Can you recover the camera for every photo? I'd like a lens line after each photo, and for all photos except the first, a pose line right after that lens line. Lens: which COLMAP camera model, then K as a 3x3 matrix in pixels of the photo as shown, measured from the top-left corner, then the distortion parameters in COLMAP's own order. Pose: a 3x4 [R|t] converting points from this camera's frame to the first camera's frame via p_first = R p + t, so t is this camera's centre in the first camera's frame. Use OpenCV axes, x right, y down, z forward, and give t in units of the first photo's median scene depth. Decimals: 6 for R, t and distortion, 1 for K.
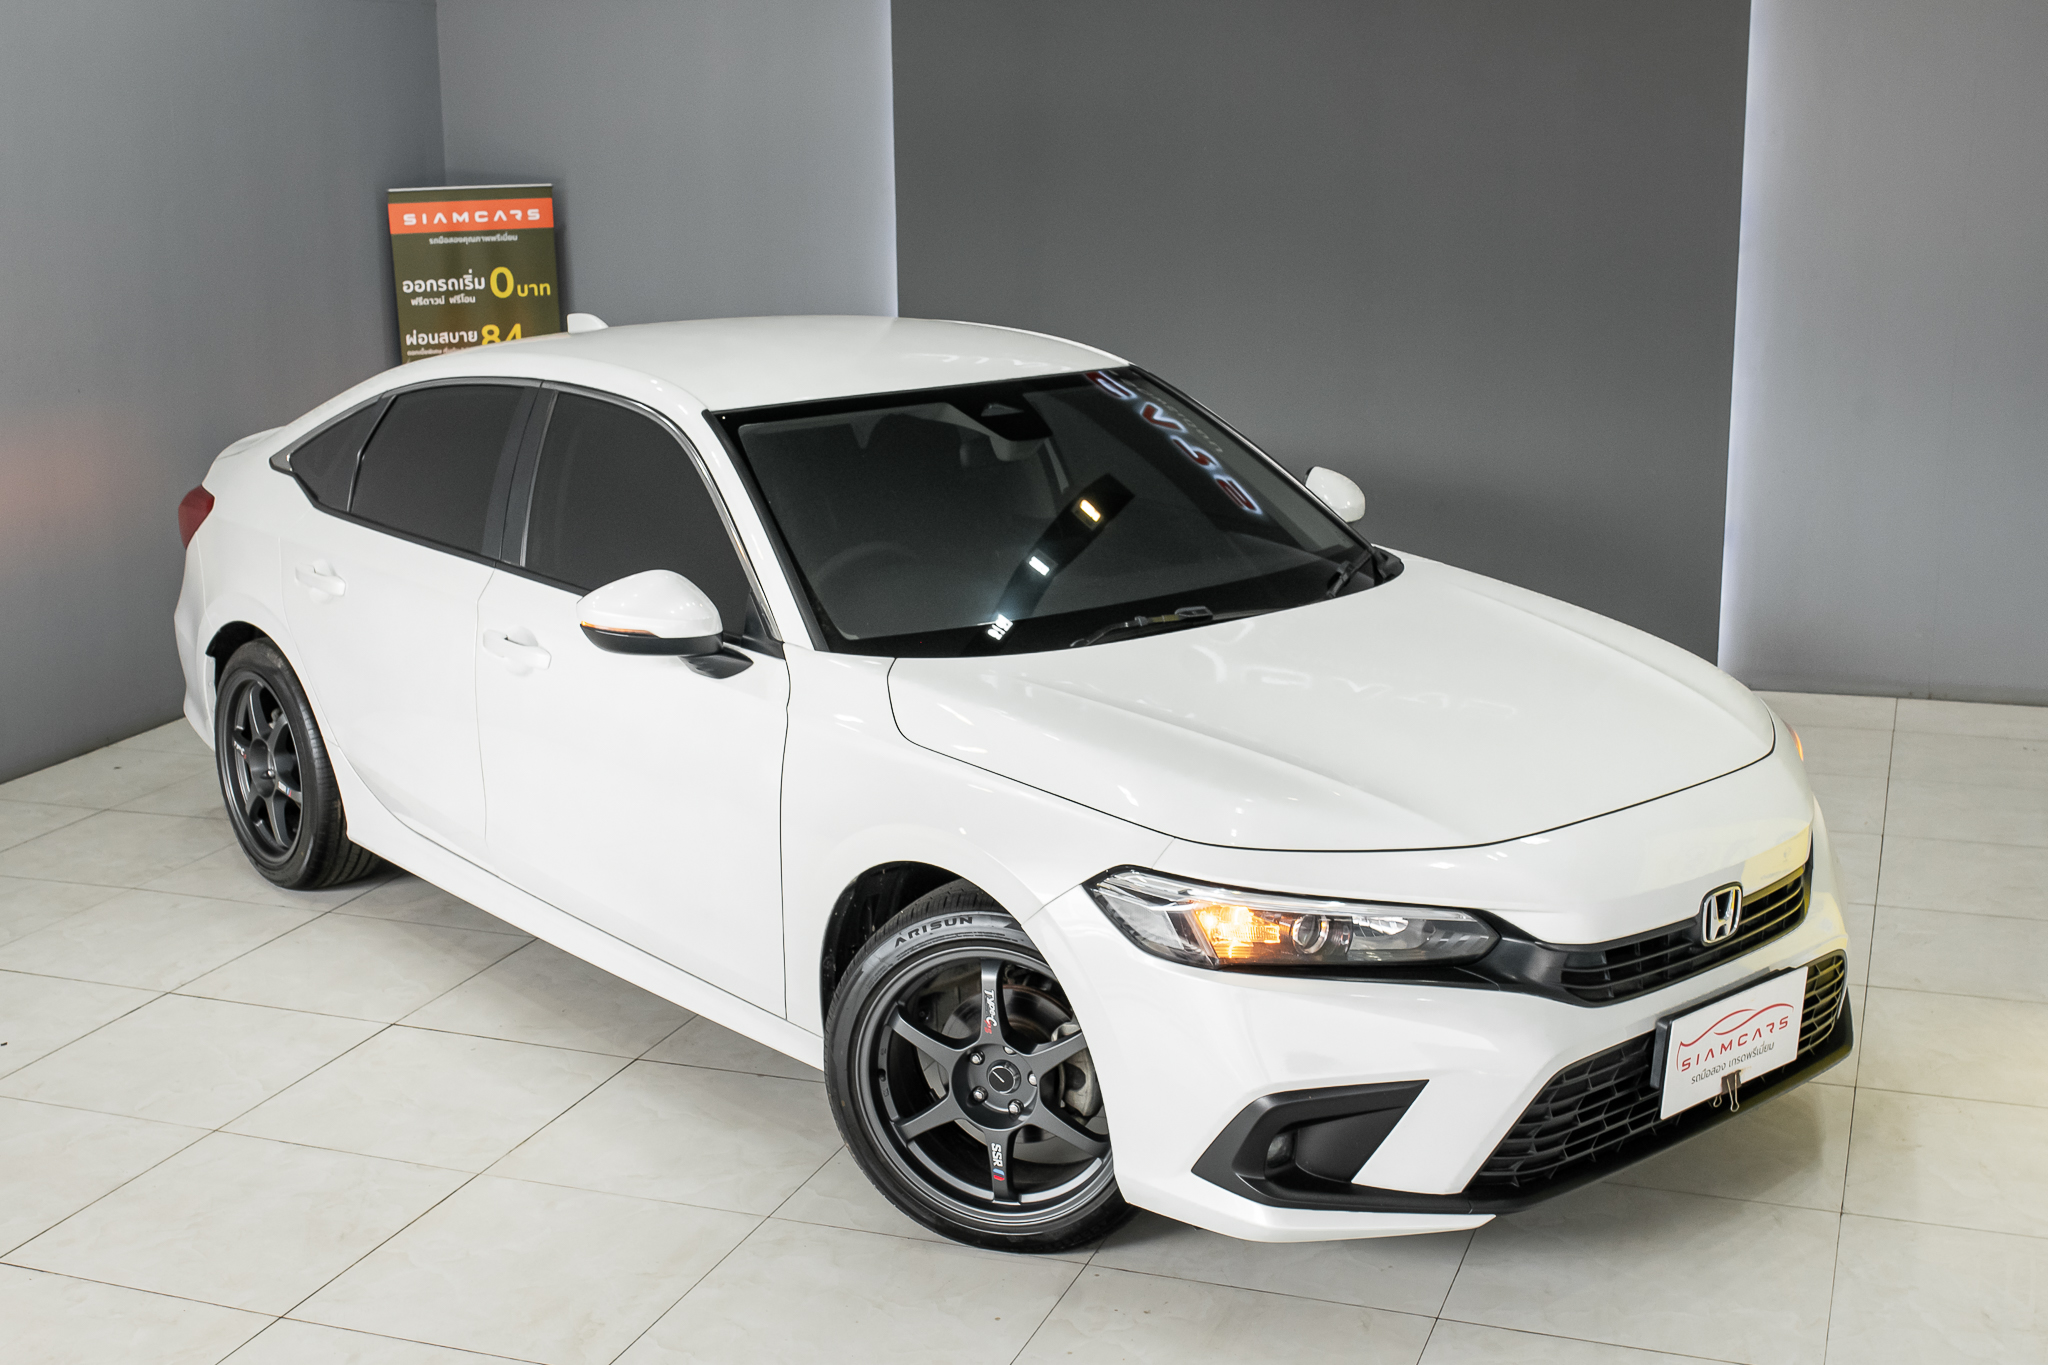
lens RADIAL K [[1931.2, 0, 1159.7], [0, 1931.2, 384.1], [0, 0, 1]] dist [-0.012179, 0.000546]
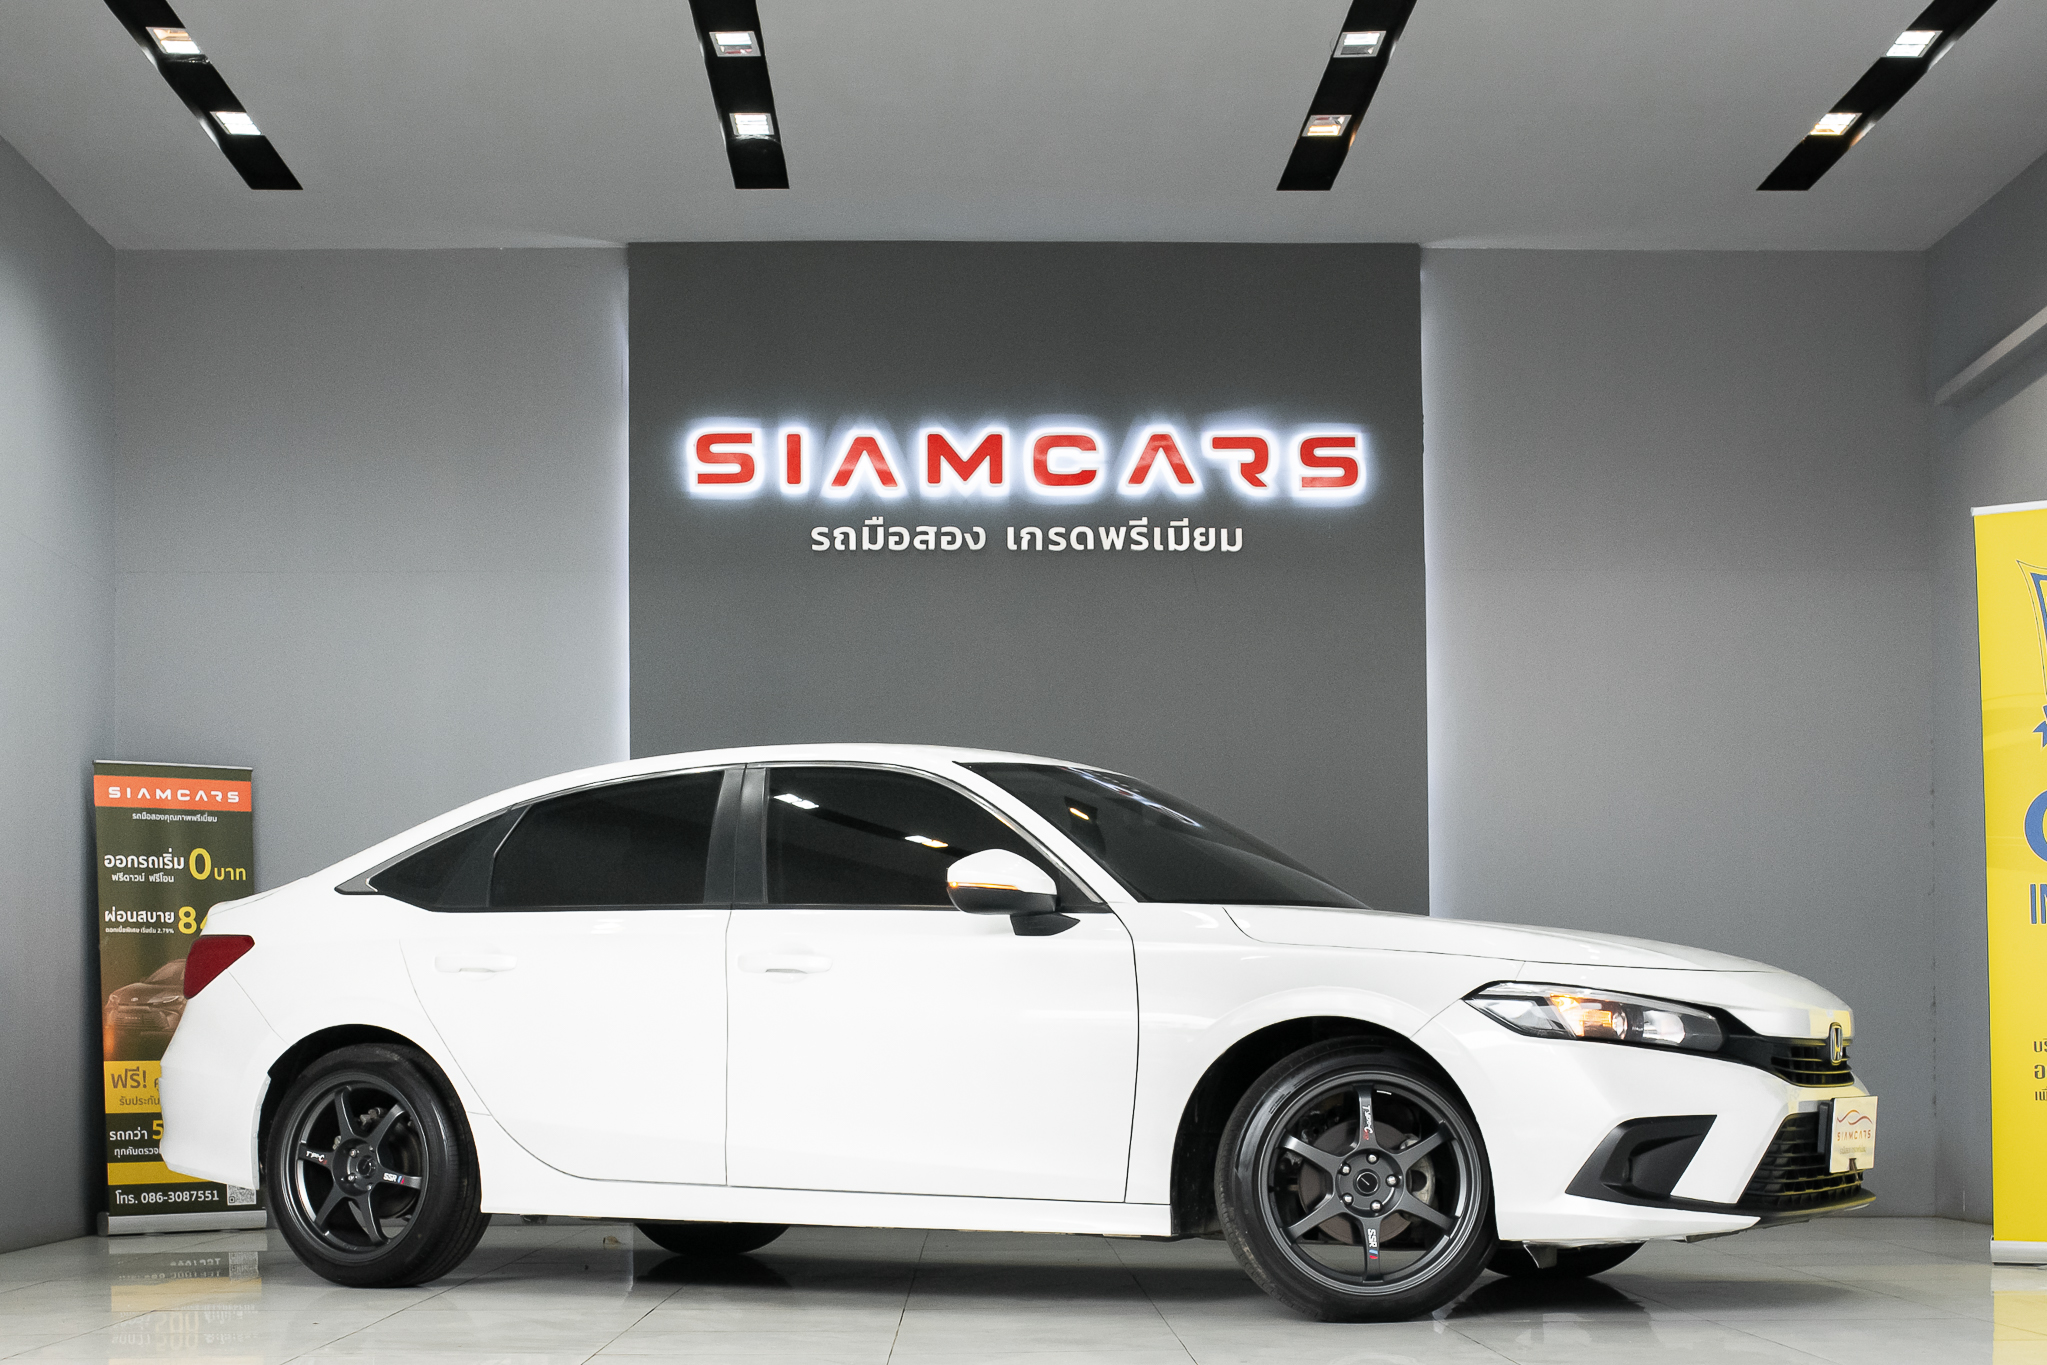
lens RADIAL K [[2109.6, 0, 1044.0], [0, 2109.6, 691.0], [0, 0, 1]] dist [-0.016843, 0.022573]
pose [[0.964071, 0.036638, 0.263106, -0.641980], [0.024805, 0.973700, -0.226478, 0.332624], [-0.264484, 0.224867, 0.937808, -0.339035]]
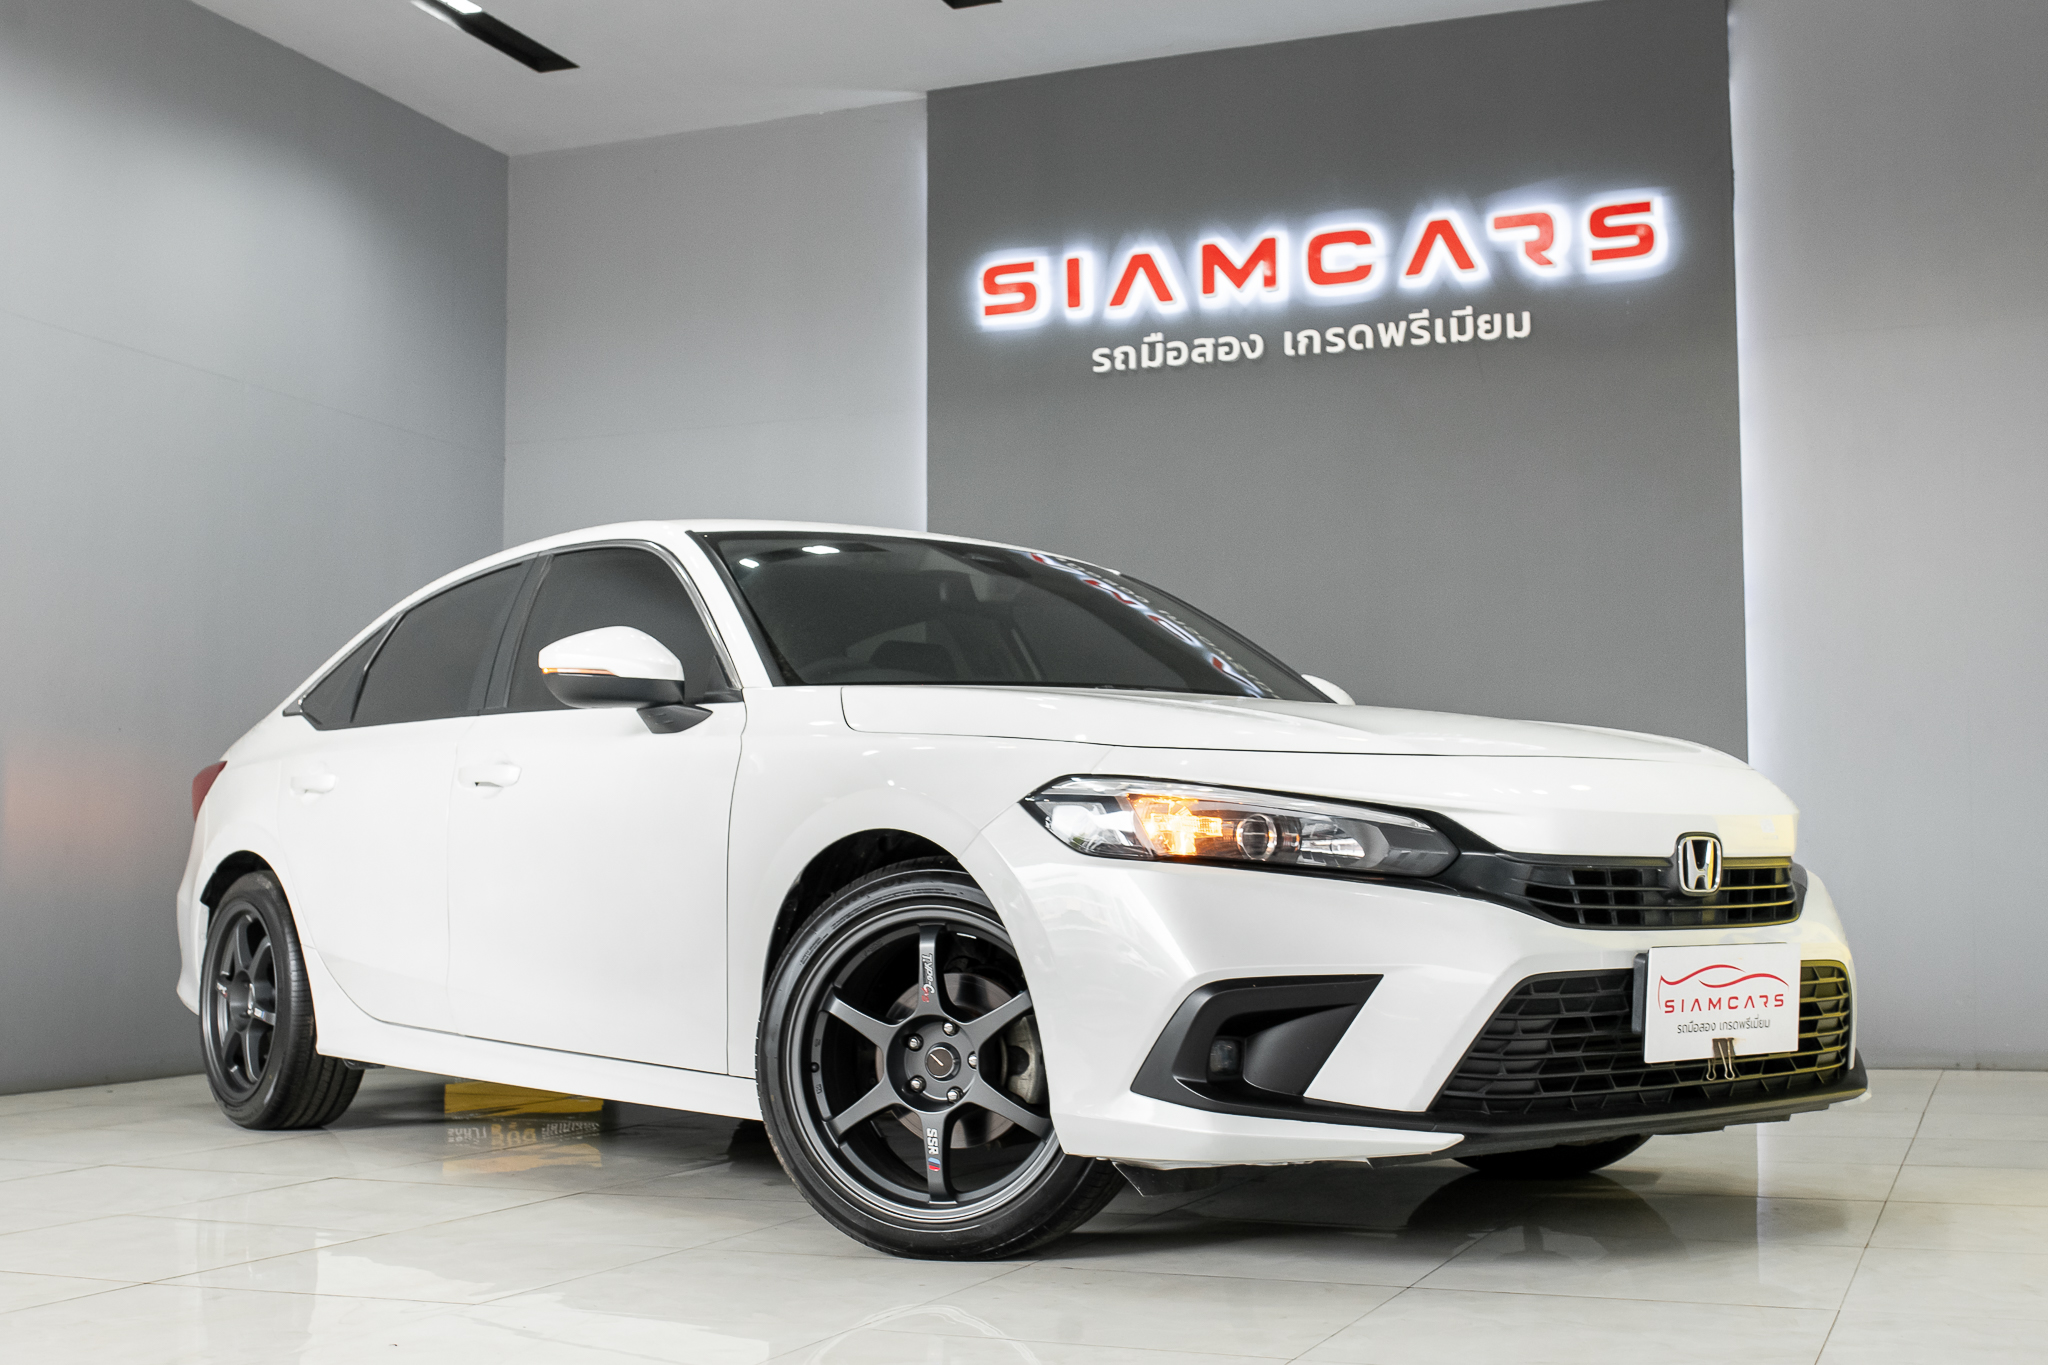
lens RADIAL K [[1851.0, 0, 1174.6], [0, 1851.0, 558.0], [0, 0, 1]] dist [-0.011106, 0.000021]
pose [[0.999633, -0.015207, -0.022441, 0.052160], [0.009597, 0.972740, -0.231698, 0.311492], [0.025352, 0.231398, 0.972529, 0.069892]]
